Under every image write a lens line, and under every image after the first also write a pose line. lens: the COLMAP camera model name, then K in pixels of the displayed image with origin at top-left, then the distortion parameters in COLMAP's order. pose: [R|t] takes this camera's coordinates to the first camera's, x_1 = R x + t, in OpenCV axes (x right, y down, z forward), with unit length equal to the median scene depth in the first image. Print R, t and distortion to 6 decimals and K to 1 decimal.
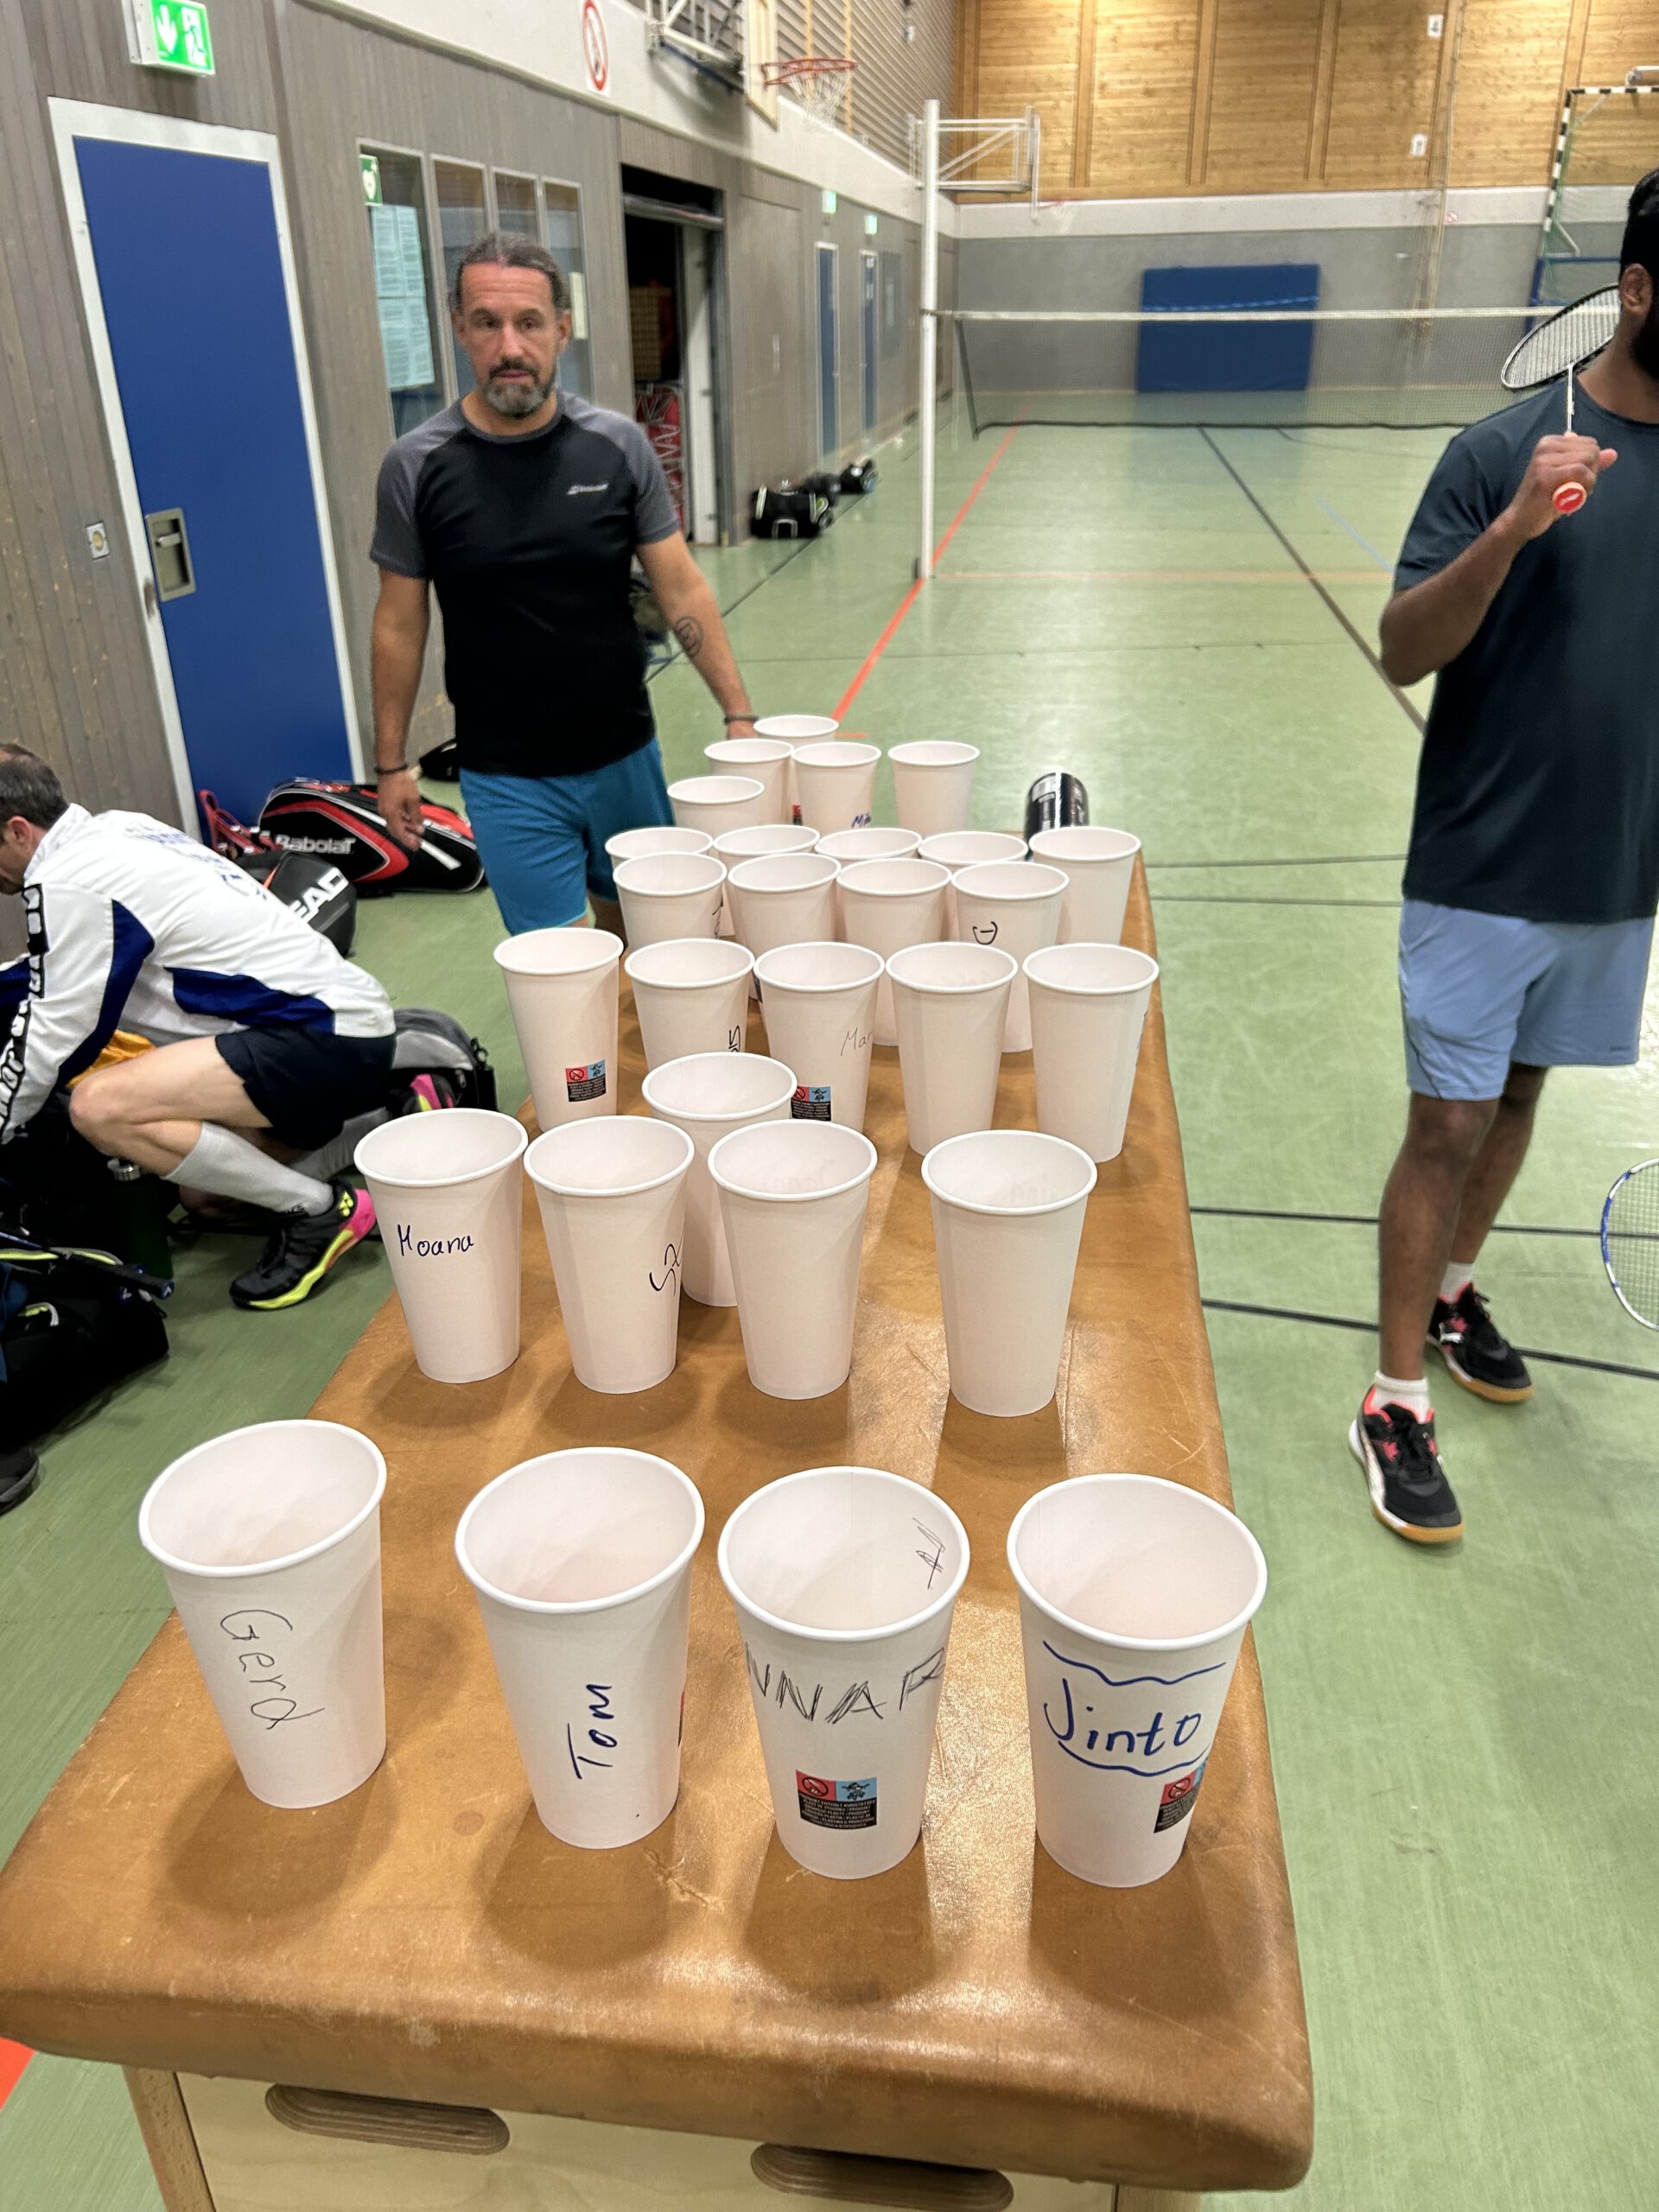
lens RADIAL K [[1654.7, 0, 829.5], [0, 1654.7, 1106.0], [0, 0, 1]] dist [0.049044, -0.052651]
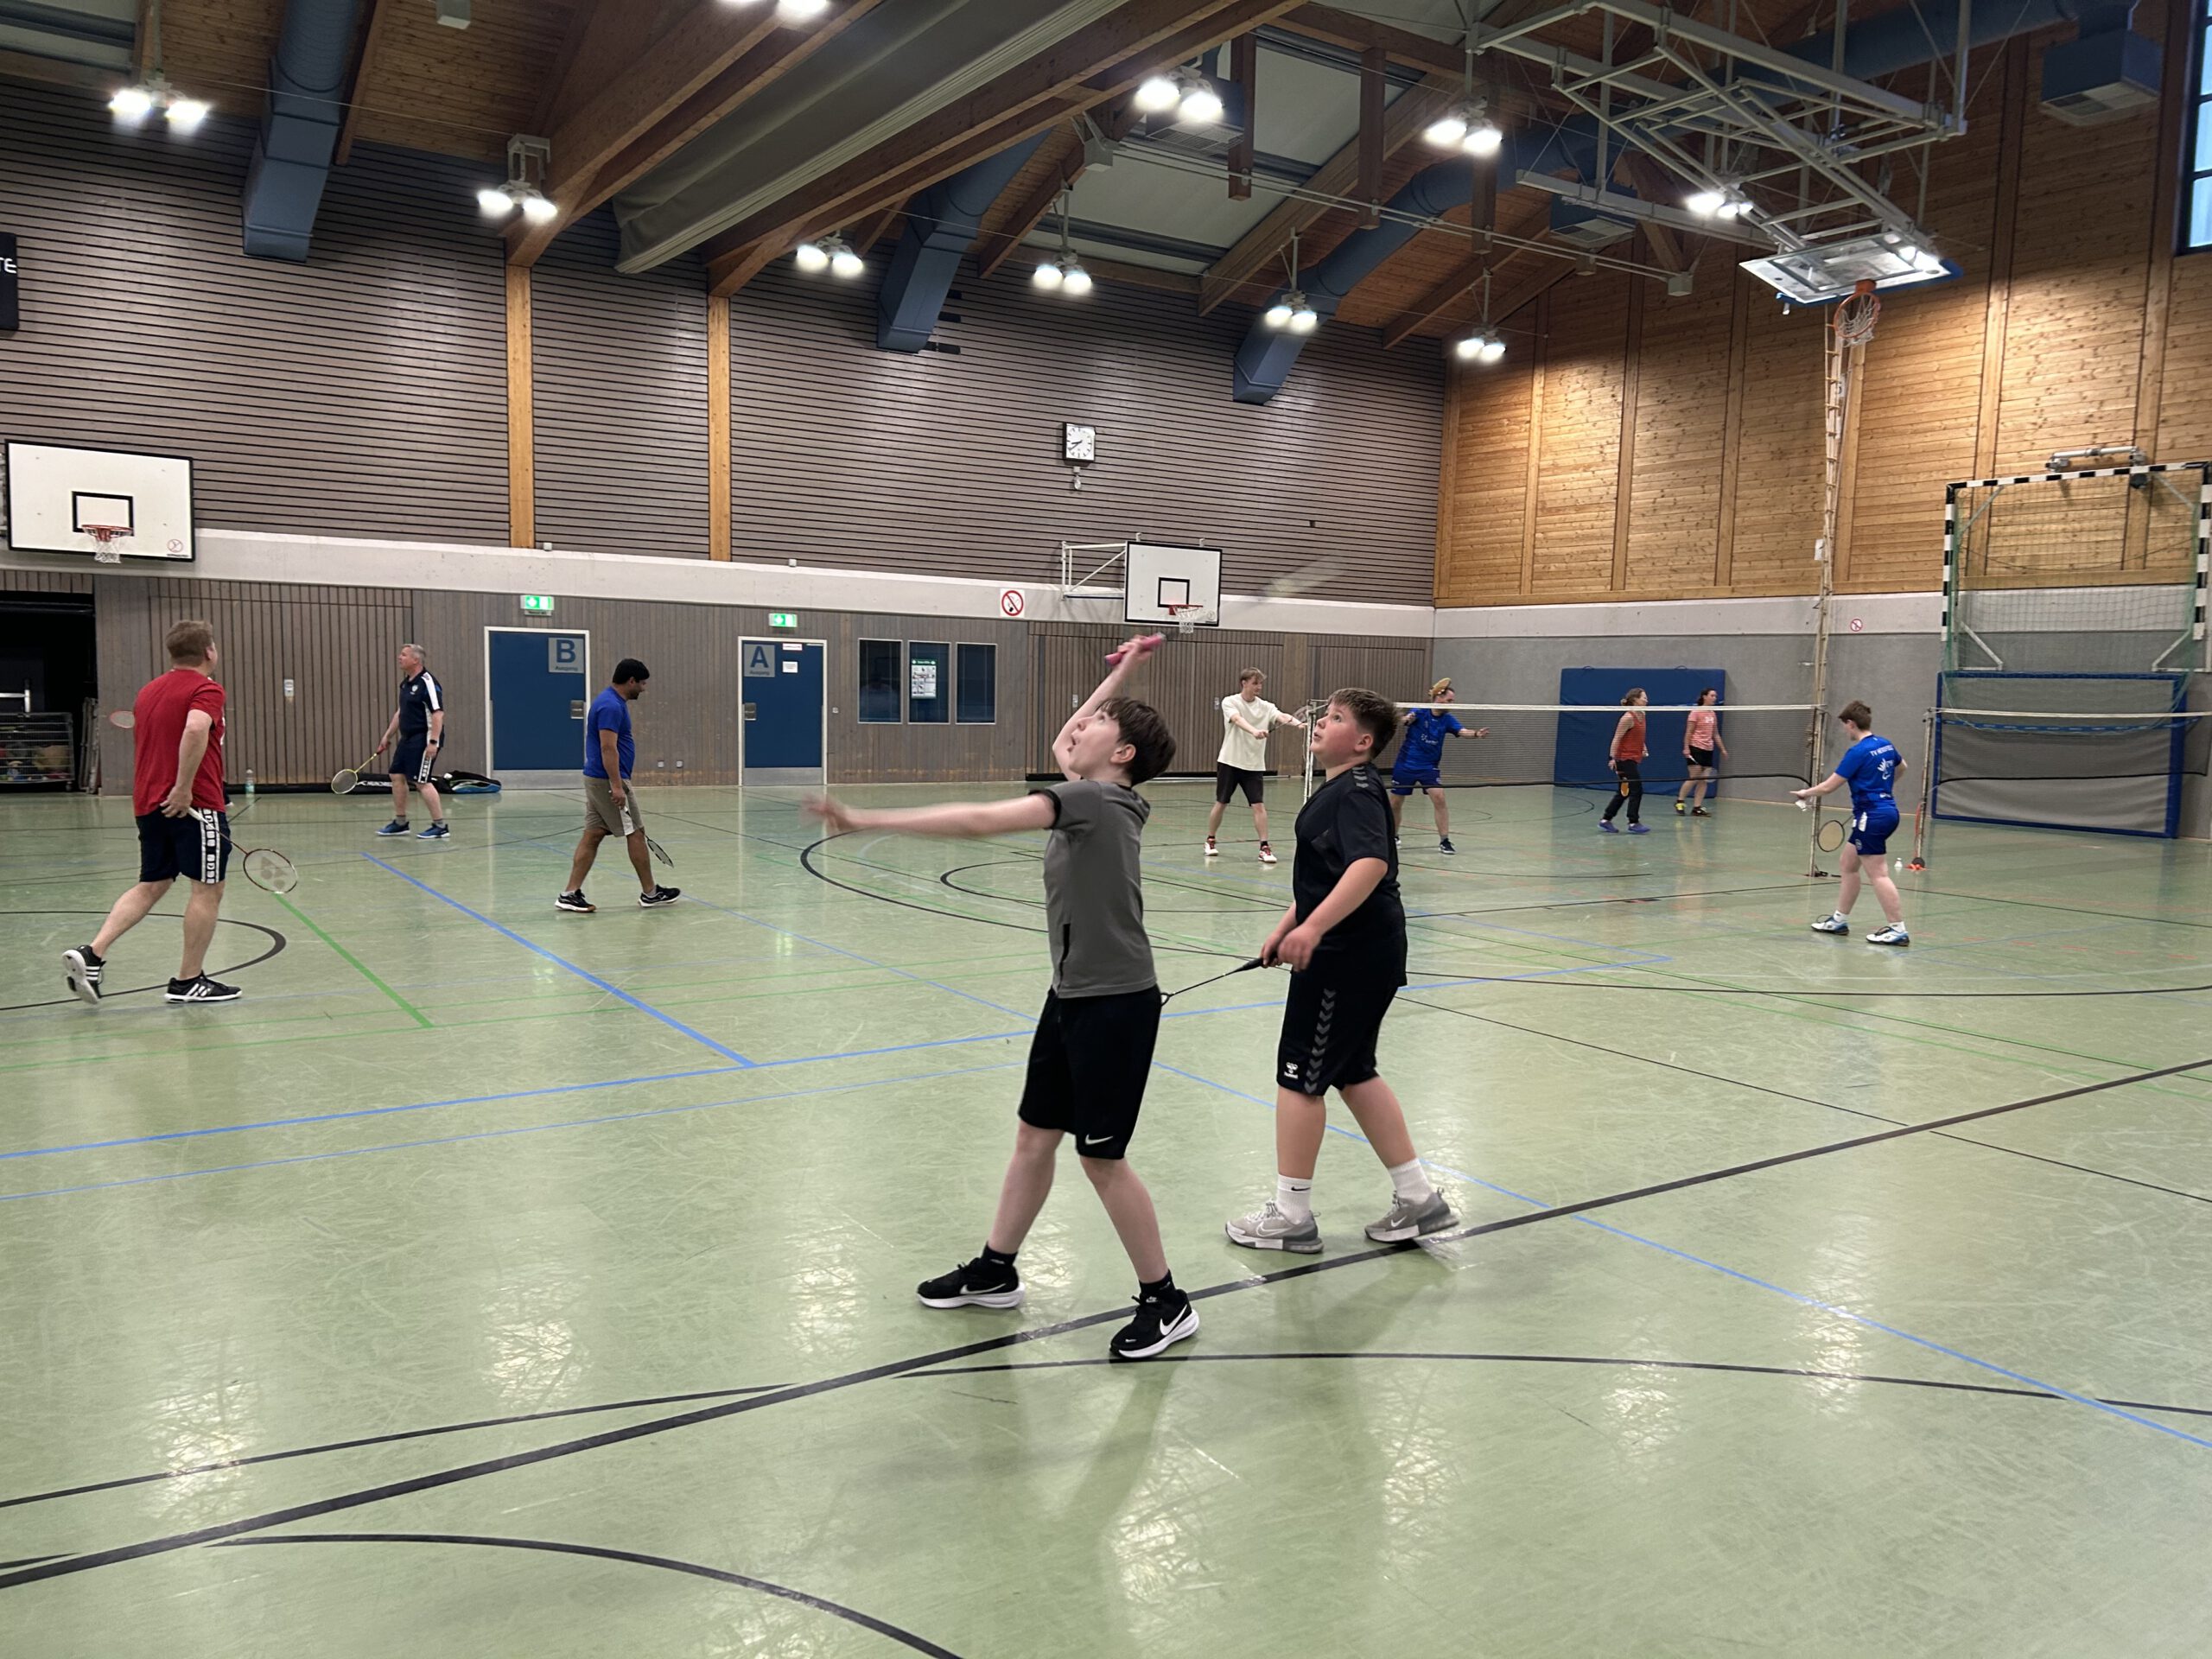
lens RADIAL K [[1654.7, 0, 1106.0], [0, 1654.7, 829.5], [0, 0, 1]] dist [0.049044, -0.052651]
pose [[0.657804, 0.100450, -0.746461, 0.768741], [-0.359100, 0.913001, -0.193589, -0.148400], [0.662073, 0.395398, 0.636647, 0.274320]]
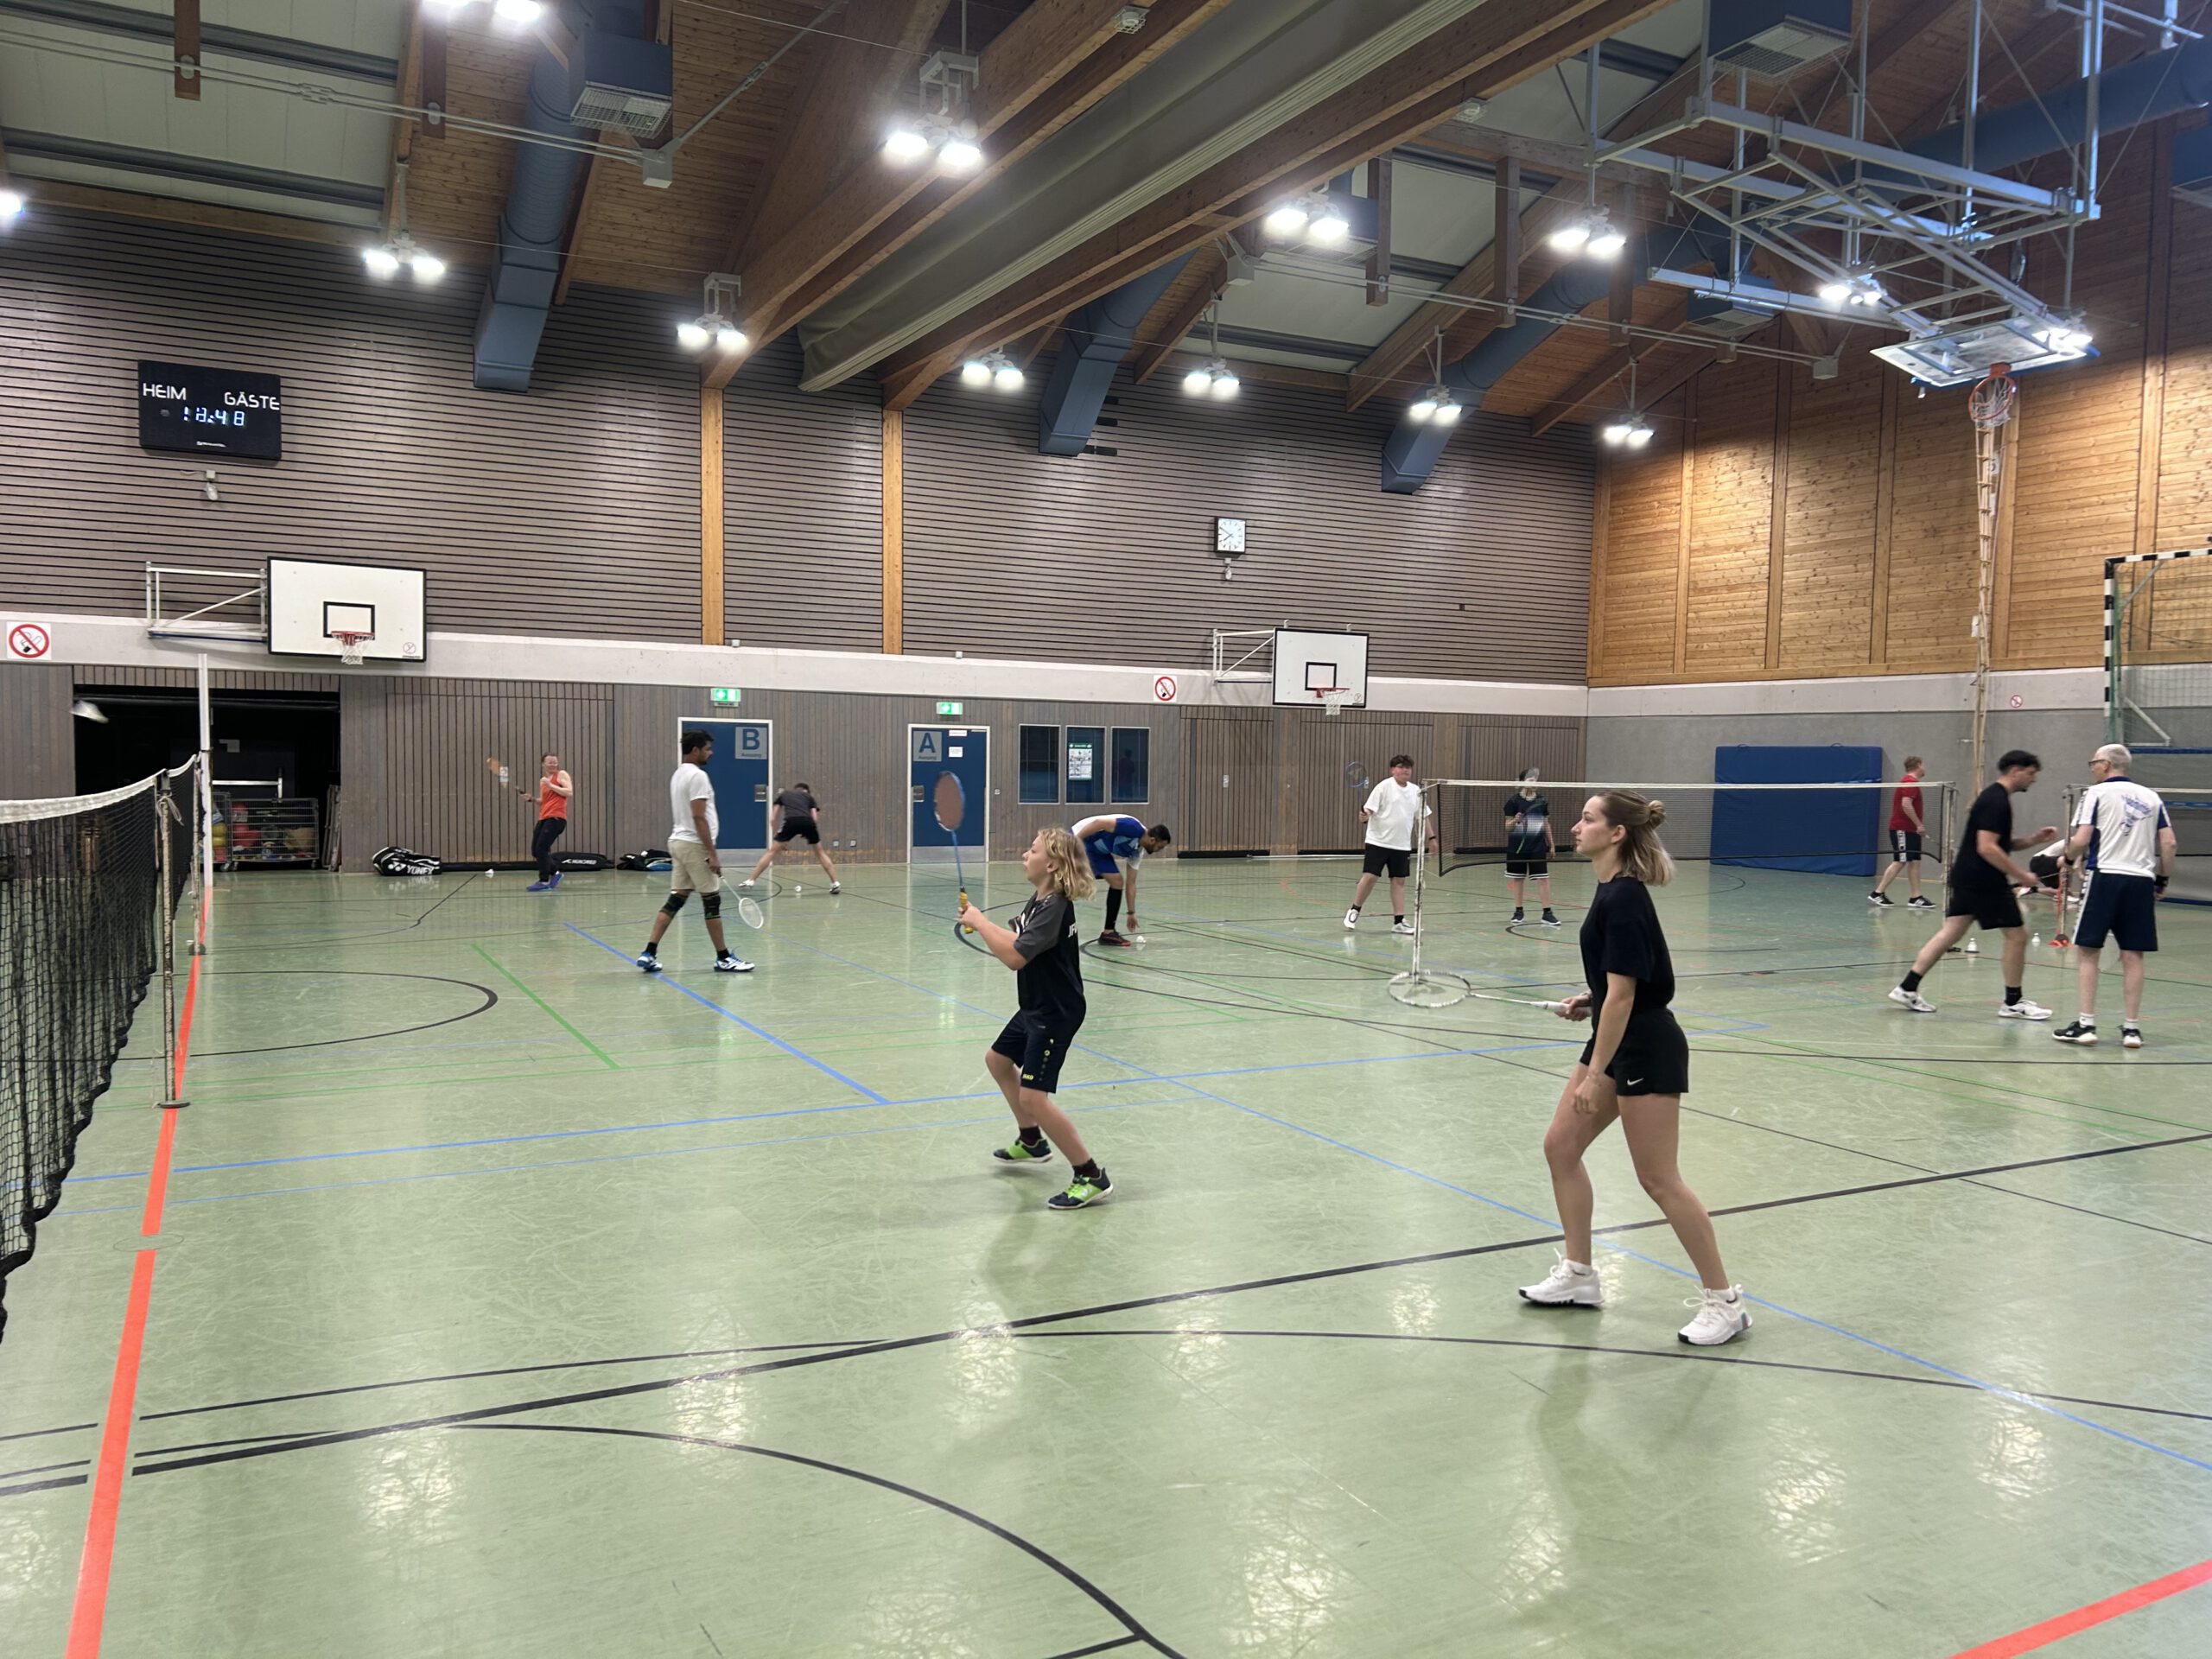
lens RADIAL K [[1641.9, 0, 1106.0], [0, 1641.9, 829.5], [0, 0, 1]] dist [0.053003, -0.057071]
pose [[0.576098, 0.062513, -0.814987, 0.796898], [-0.379385, 0.903614, -0.198869, -0.146016], [0.724002, 0.423762, 0.544286, 0.266520]]
